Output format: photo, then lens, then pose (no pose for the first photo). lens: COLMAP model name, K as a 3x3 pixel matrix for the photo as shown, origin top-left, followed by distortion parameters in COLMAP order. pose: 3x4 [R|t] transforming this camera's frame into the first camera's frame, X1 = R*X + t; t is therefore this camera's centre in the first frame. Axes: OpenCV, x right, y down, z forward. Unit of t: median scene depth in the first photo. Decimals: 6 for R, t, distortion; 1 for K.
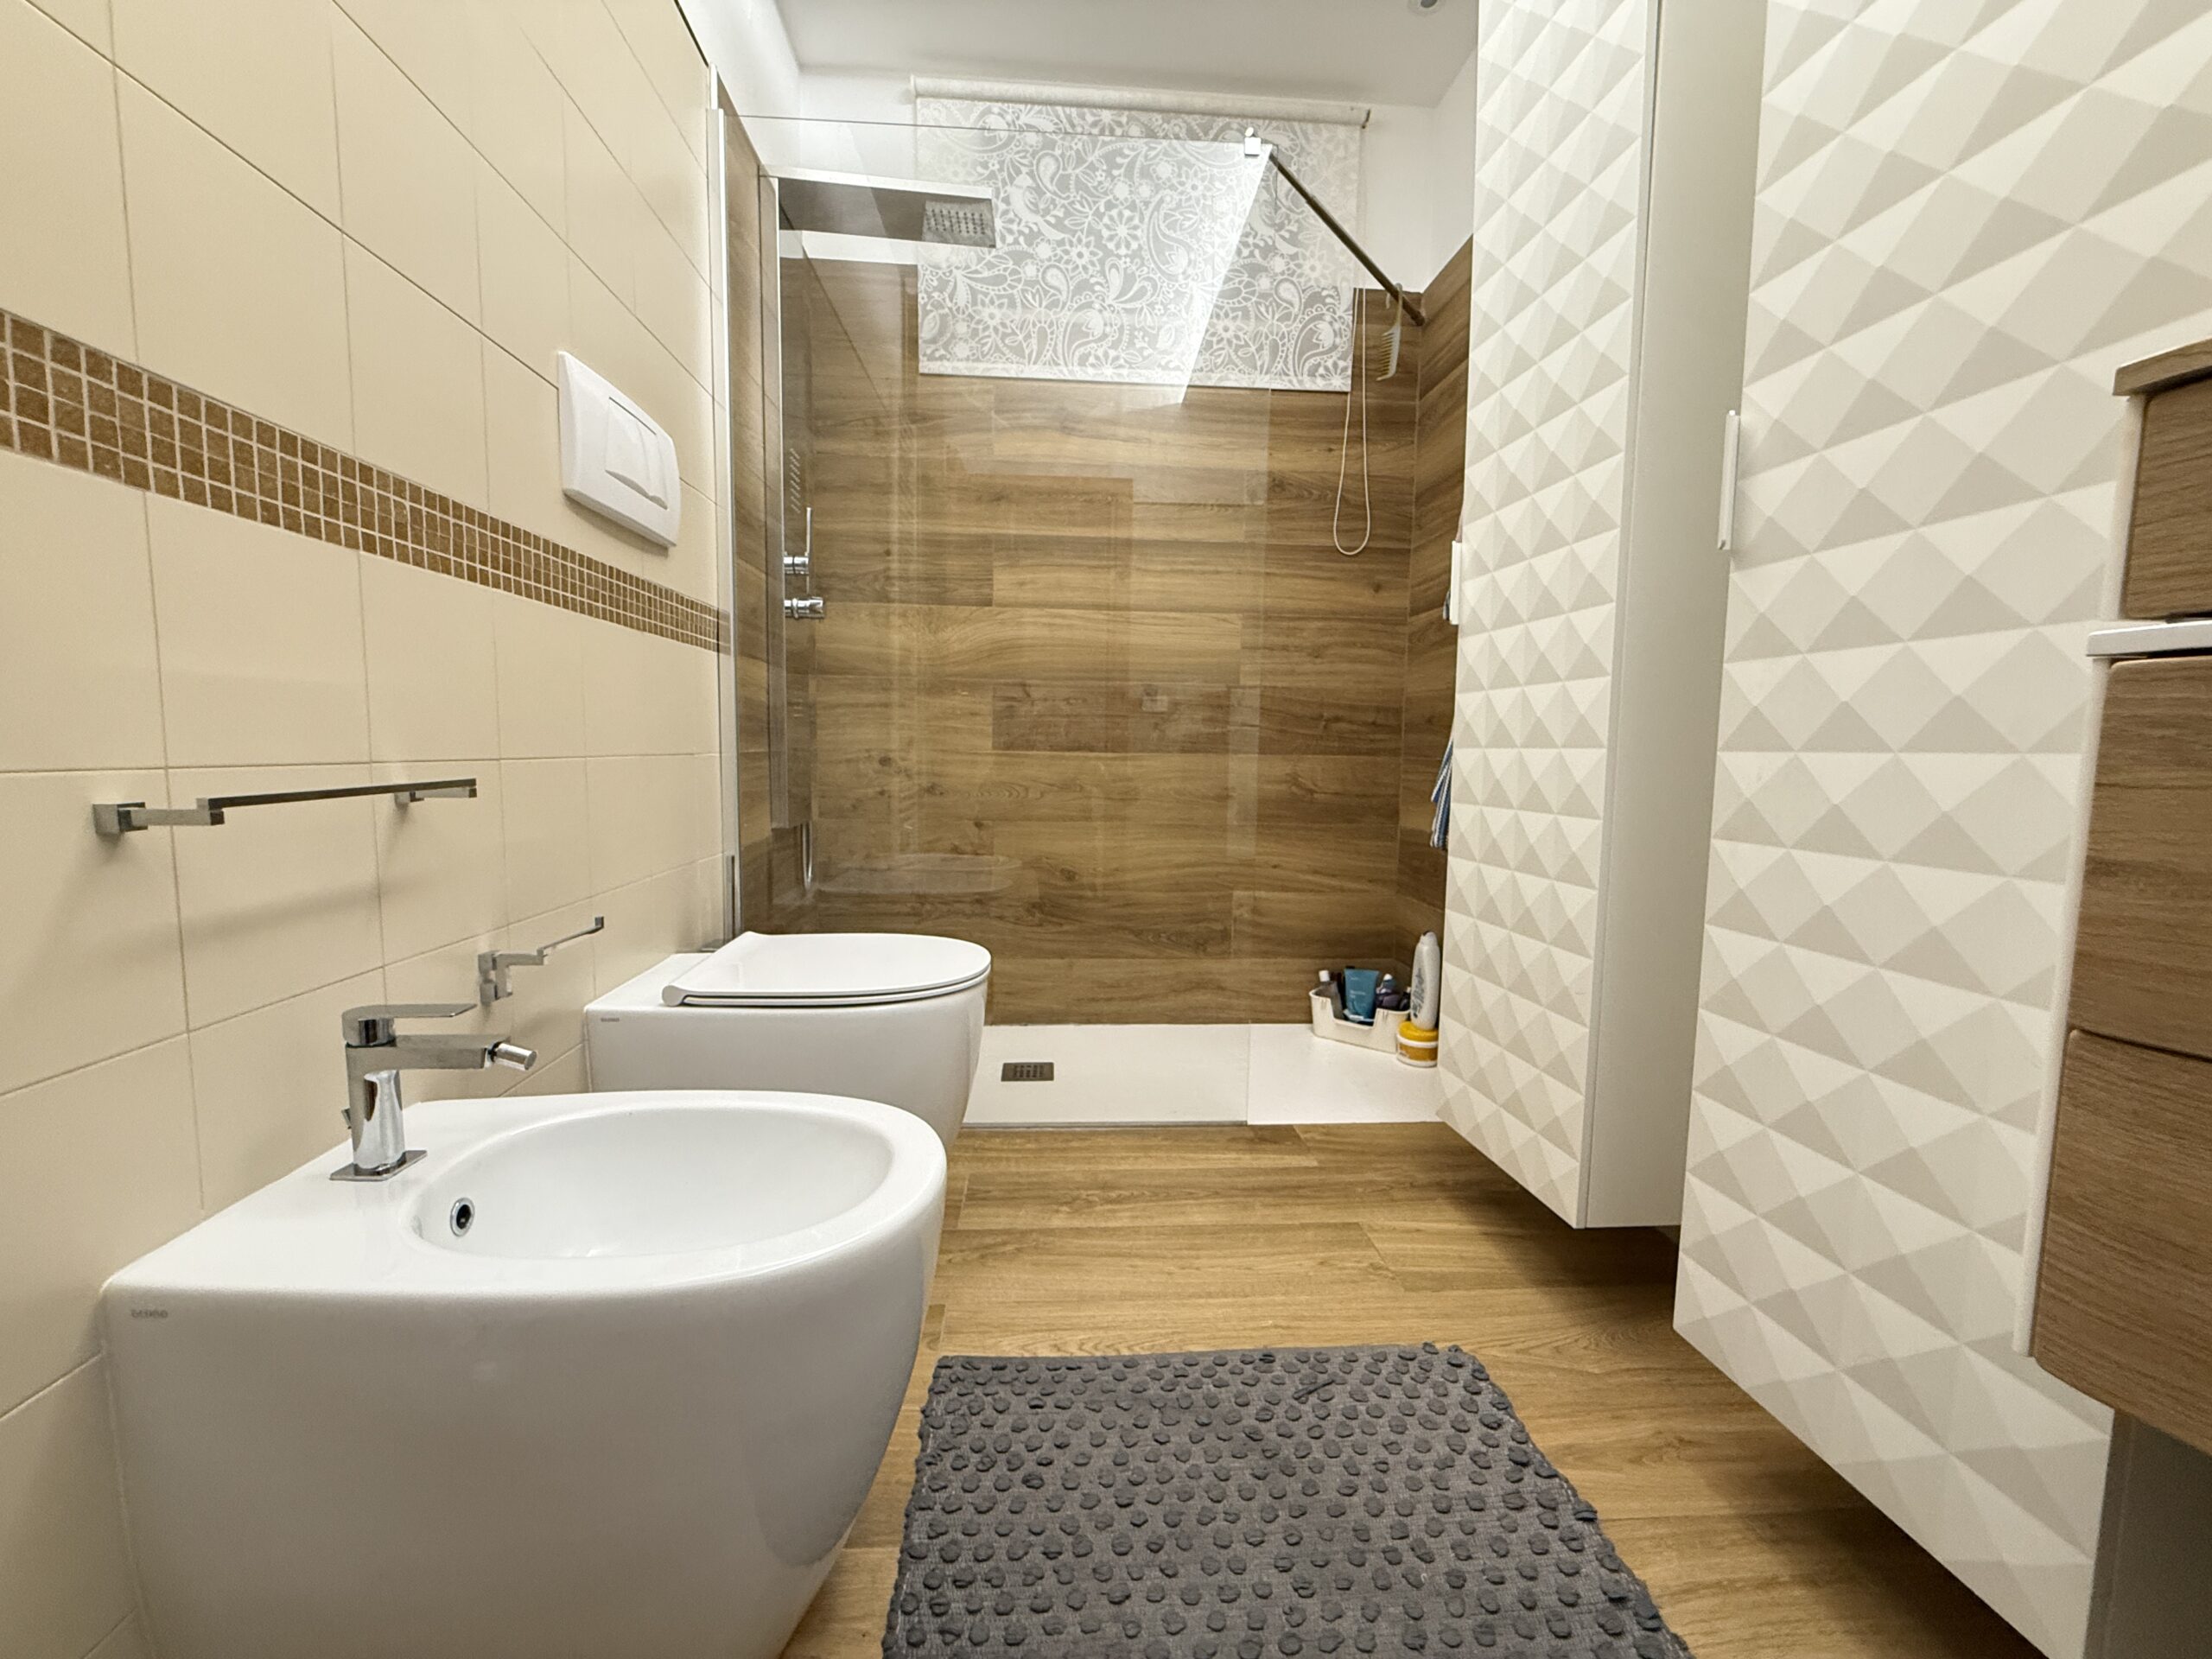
lens RADIAL K [[880.2, 0, 1103.3], [0, 880.2, 825.0], [0, 0, 1]] dist [0.003560, -0.000316]
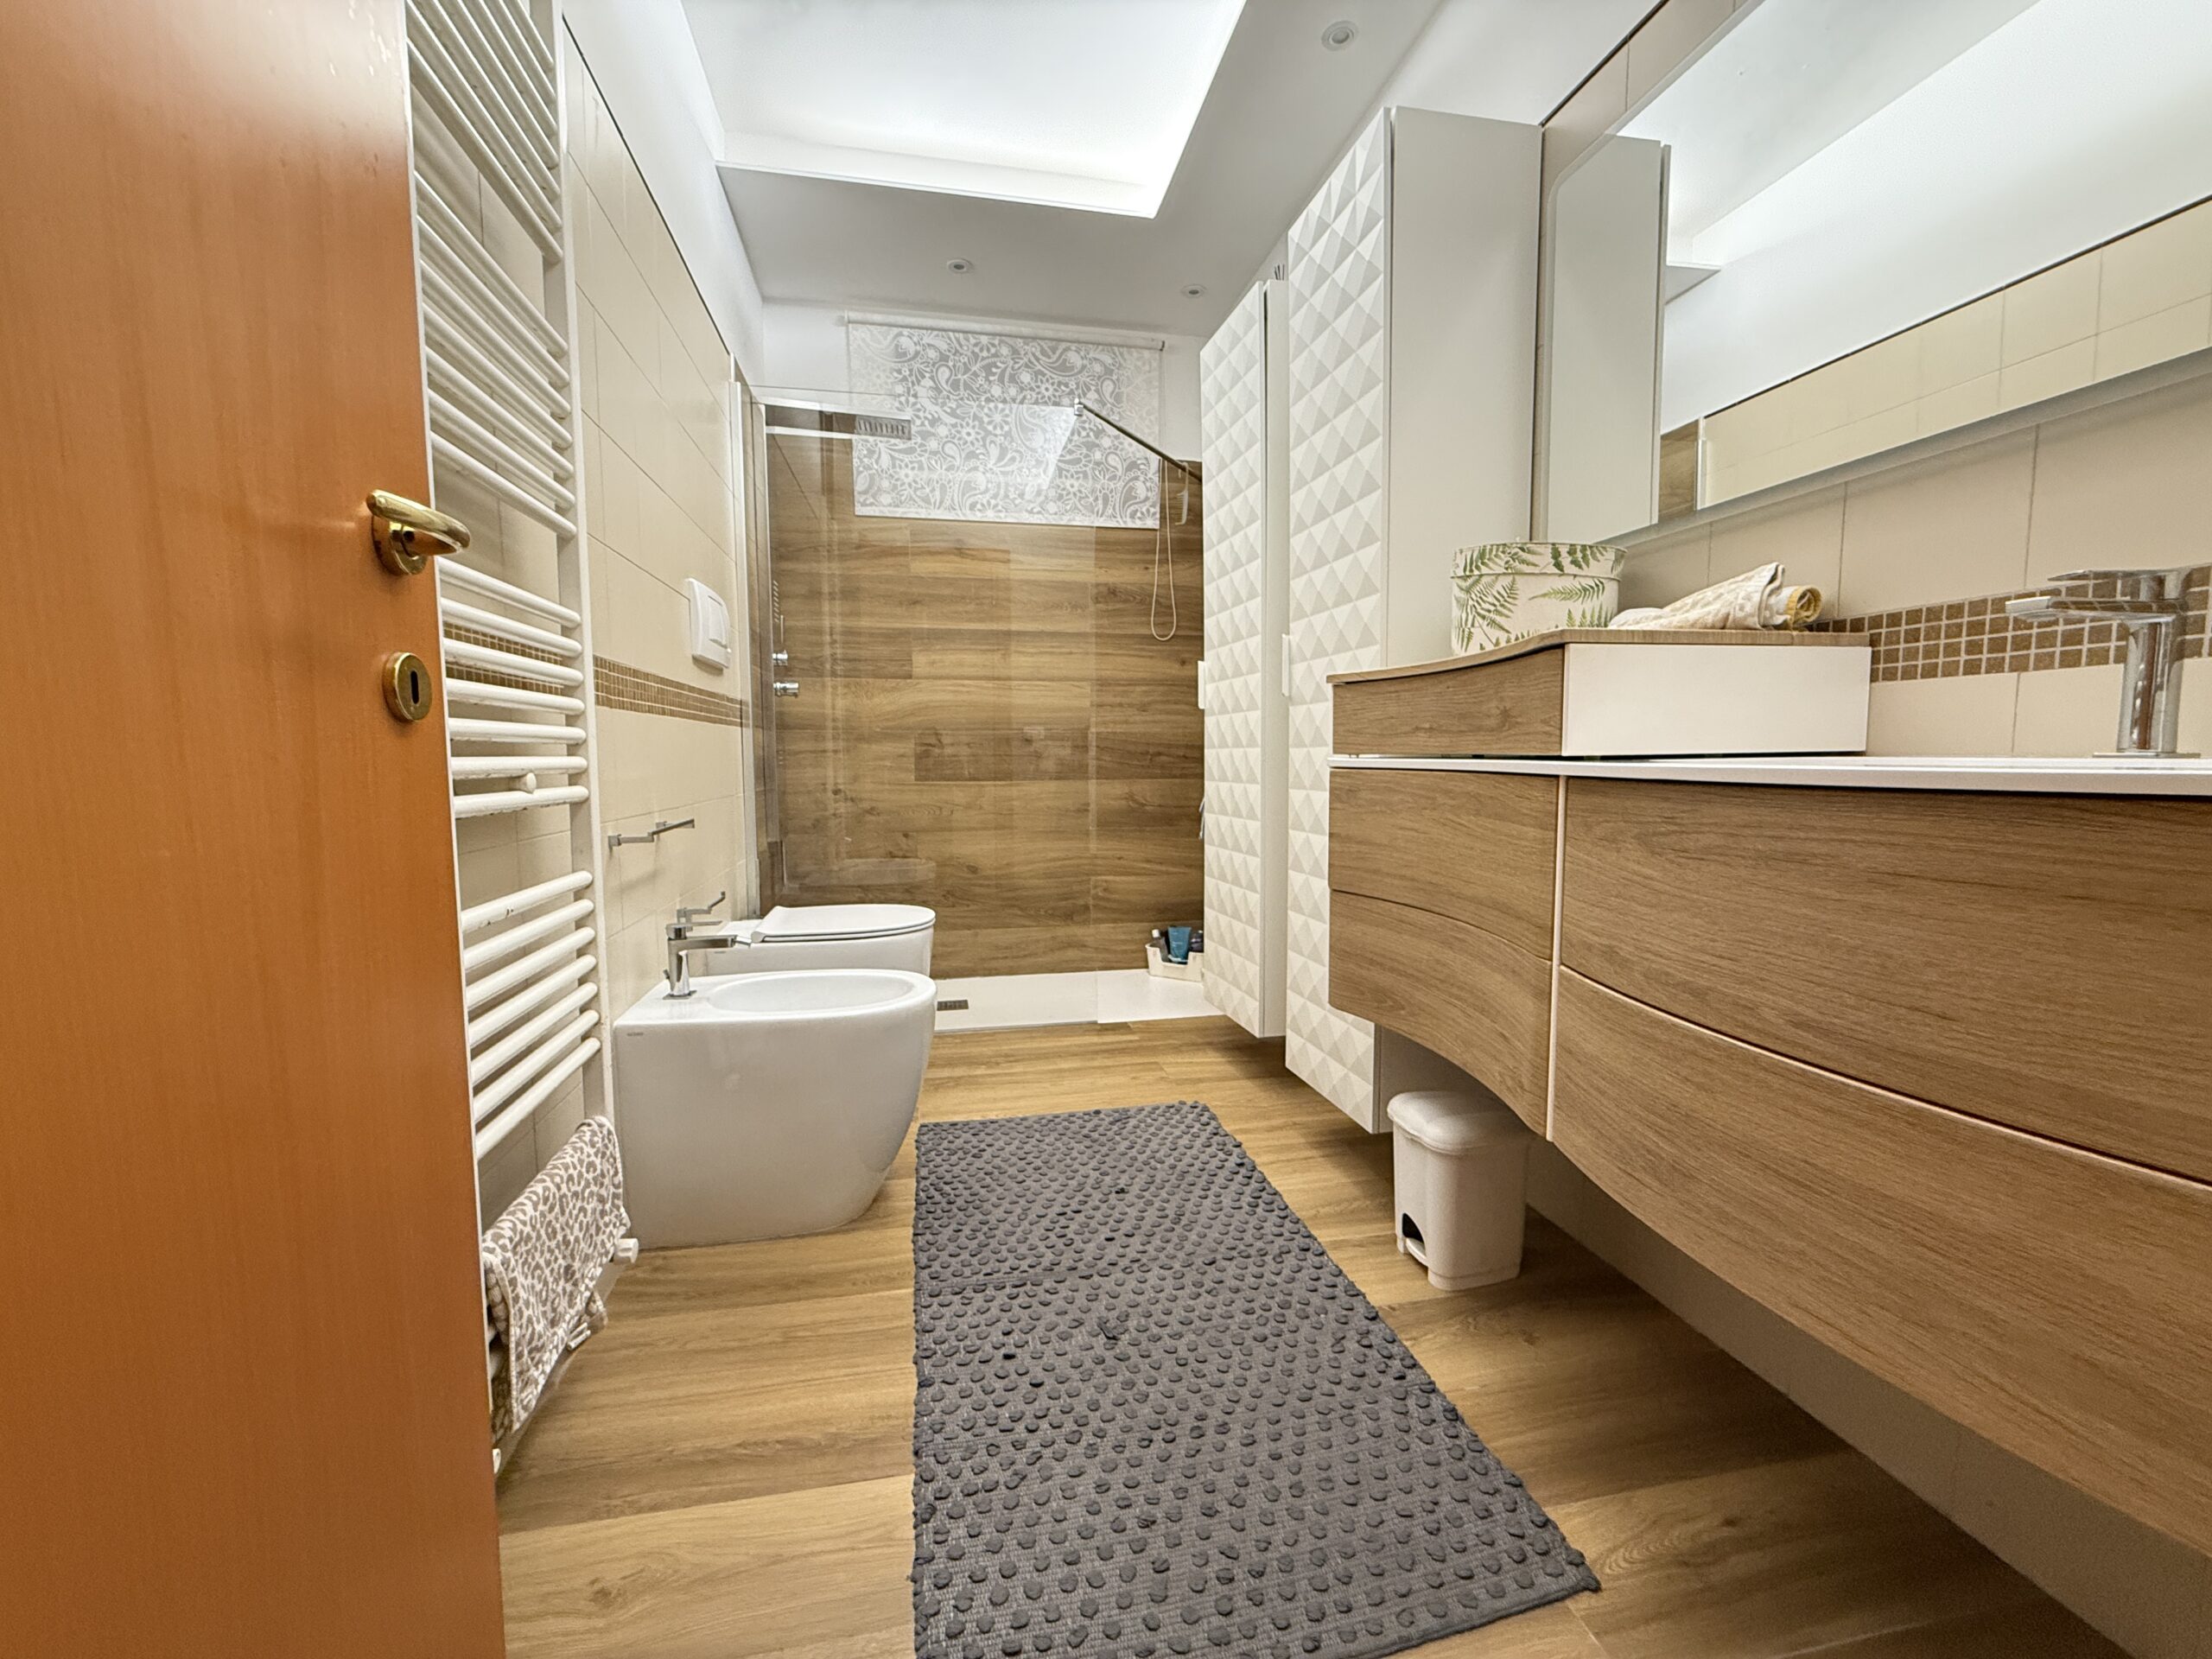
lens RADIAL K [[880.2, 0, 1105.3], [0, 880.2, 822.6], [0, 0, 1]] dist [0.003560, -0.000316]
pose [[0.990968, -0.029813, 0.130743, -0.012050], [0.031201, 0.999476, -0.008579, 0.001249], [-0.130419, 0.012580, 0.991379, -0.437531]]
